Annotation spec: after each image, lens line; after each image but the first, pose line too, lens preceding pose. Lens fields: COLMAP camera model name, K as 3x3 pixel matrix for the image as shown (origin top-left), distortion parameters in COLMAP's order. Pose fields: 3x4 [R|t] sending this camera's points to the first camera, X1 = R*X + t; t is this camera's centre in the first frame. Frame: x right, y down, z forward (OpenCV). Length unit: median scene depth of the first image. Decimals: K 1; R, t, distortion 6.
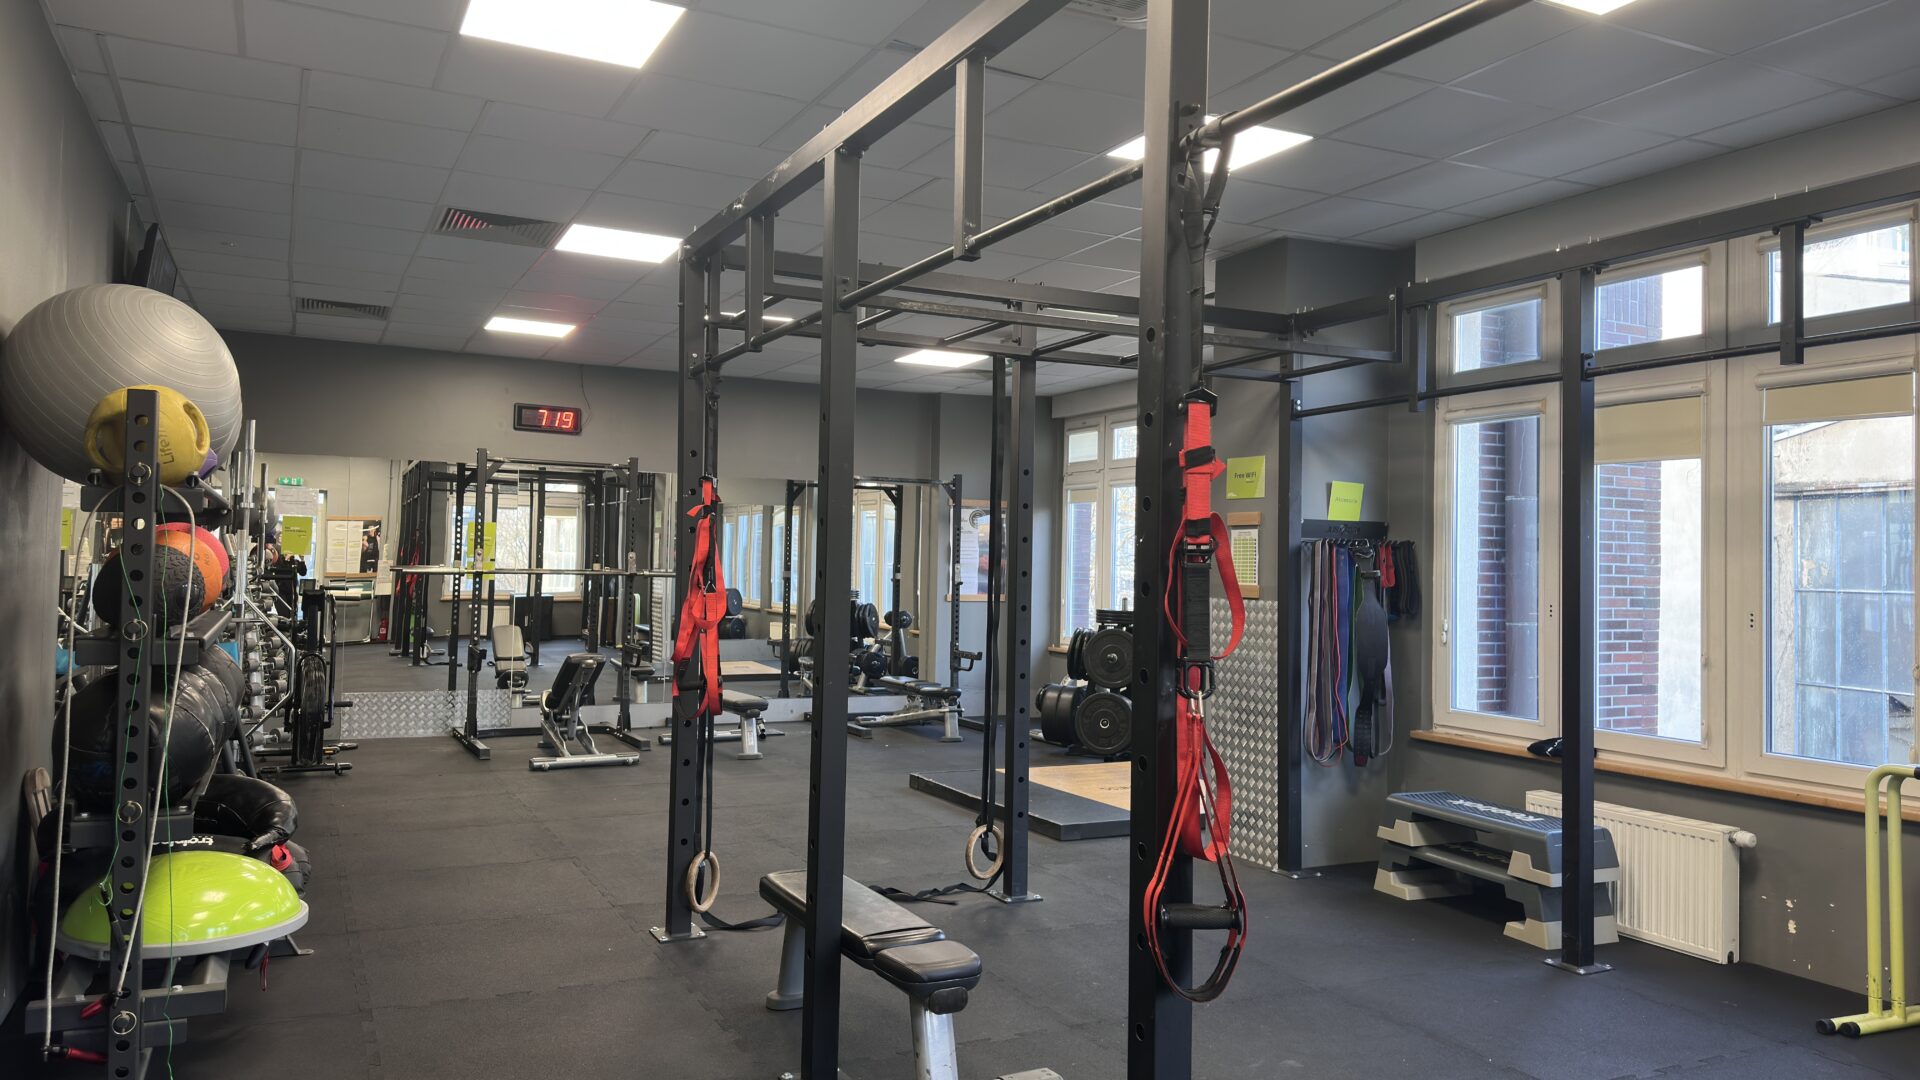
lens RADIAL K [[1335.6, 0, 977.0], [0, 1335.6, 525.0], [0, 0, 1]] dist [0.078442, -0.089115]
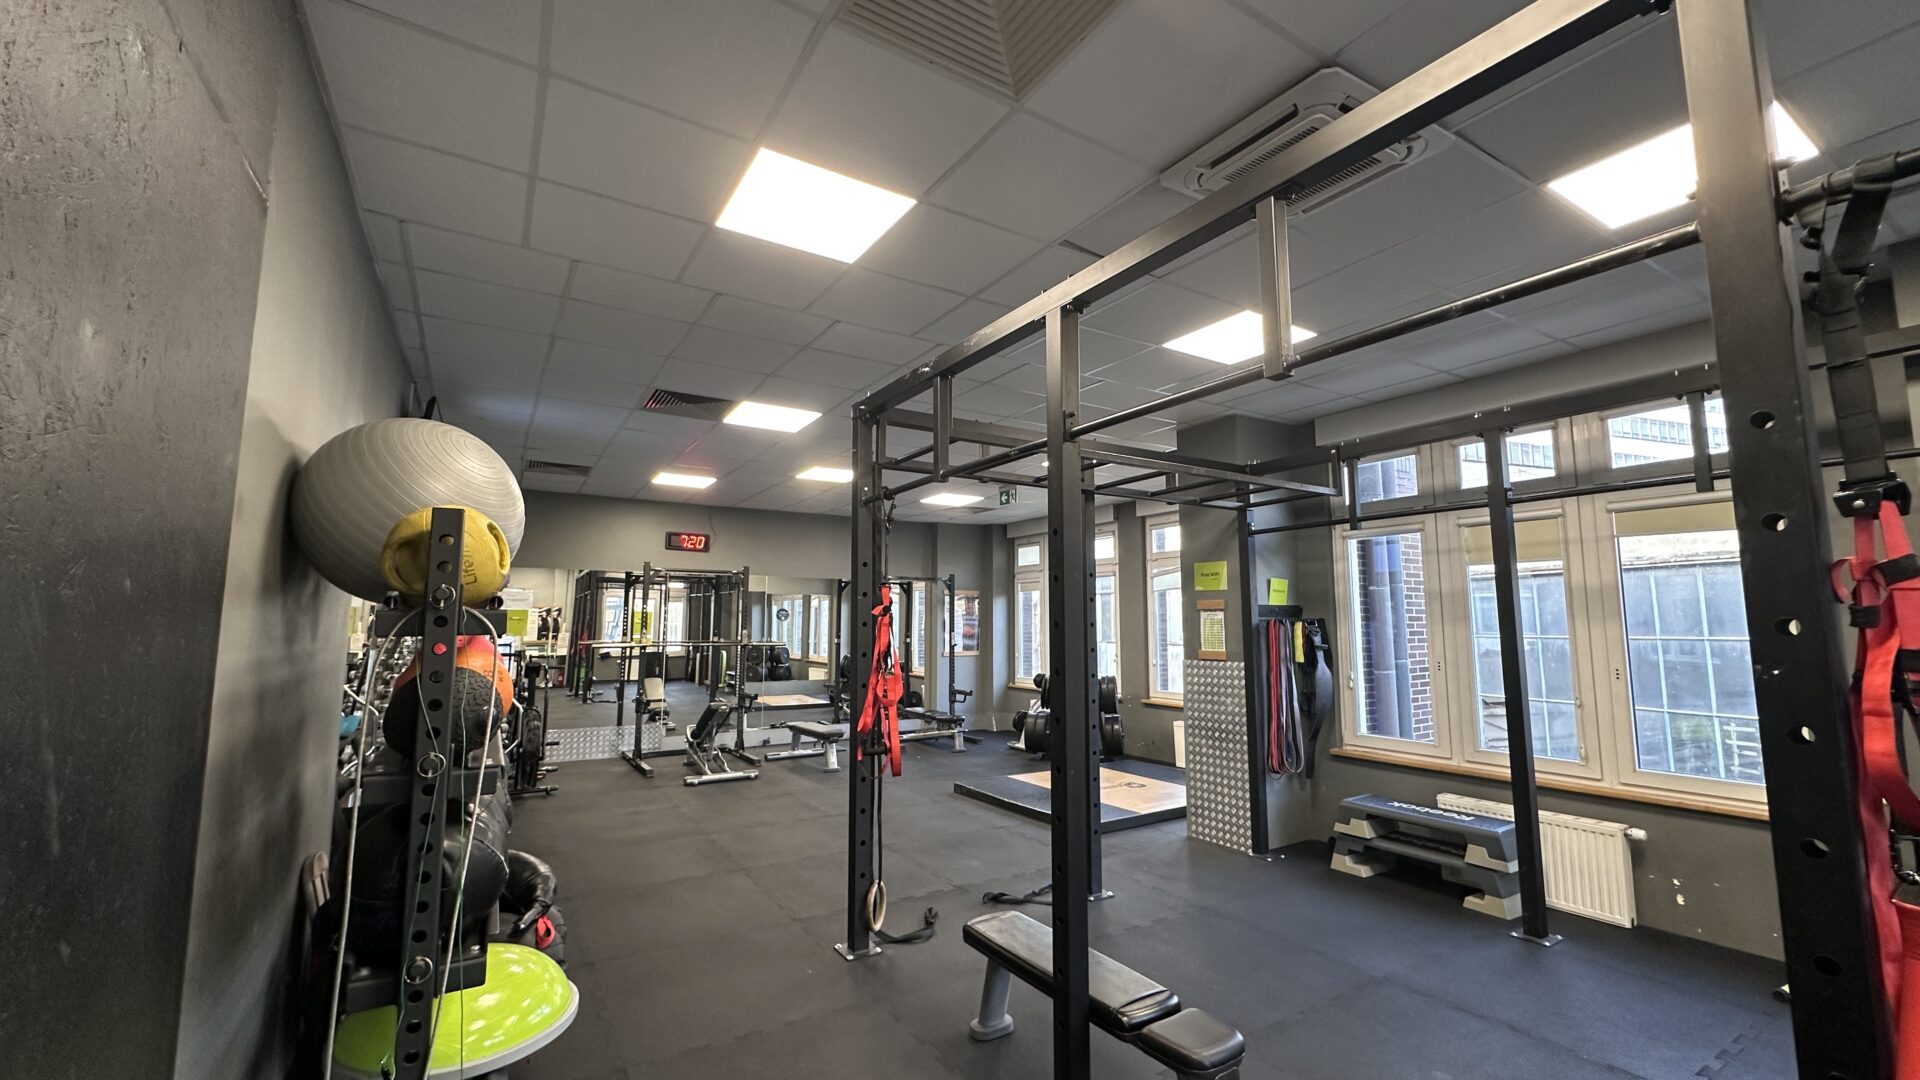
lens RADIAL K [[760.4, 0, 970.5], [0, 760.4, 542.9], [0, 0, 1]] dist [-0.006014, 0.002383]
pose [[0.995502, -0.008718, 0.094337, -0.166163], [0.015899, 0.997009, -0.075636, -0.016090], [-0.093395, 0.076796, 0.992663, 0.242973]]
